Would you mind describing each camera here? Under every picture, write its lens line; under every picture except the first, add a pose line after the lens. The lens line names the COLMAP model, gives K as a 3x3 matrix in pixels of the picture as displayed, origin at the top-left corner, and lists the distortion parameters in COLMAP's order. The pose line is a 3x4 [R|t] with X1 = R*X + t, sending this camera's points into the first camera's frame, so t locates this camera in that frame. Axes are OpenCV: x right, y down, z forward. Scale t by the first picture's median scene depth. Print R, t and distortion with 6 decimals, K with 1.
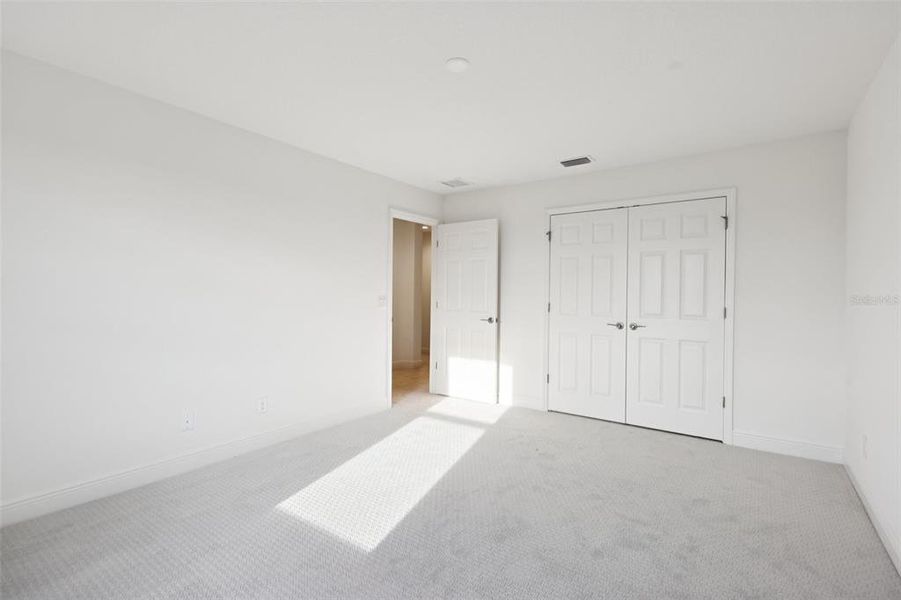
lens RADIAL K [[431.4, 0, 455.2], [0, 431.4, 300.9], [0, 0, 1]] dist [-0.001782, -0.000008]
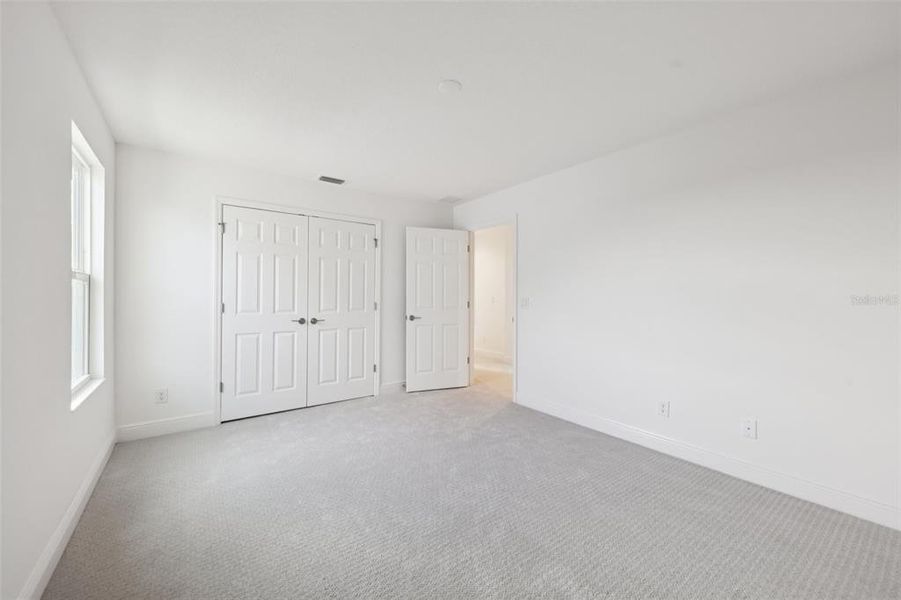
lens RADIAL K [[360.6, 0, 450.0], [0, 360.6, 299.3], [0, 0, 1]] dist [0.002127, 0.000249]
pose [[0.309972, -0.016384, 0.950605, -0.389104], [0.002571, 0.999862, 0.016394, -0.013066], [-0.950742, -0.002638, 0.309971, 0.351074]]
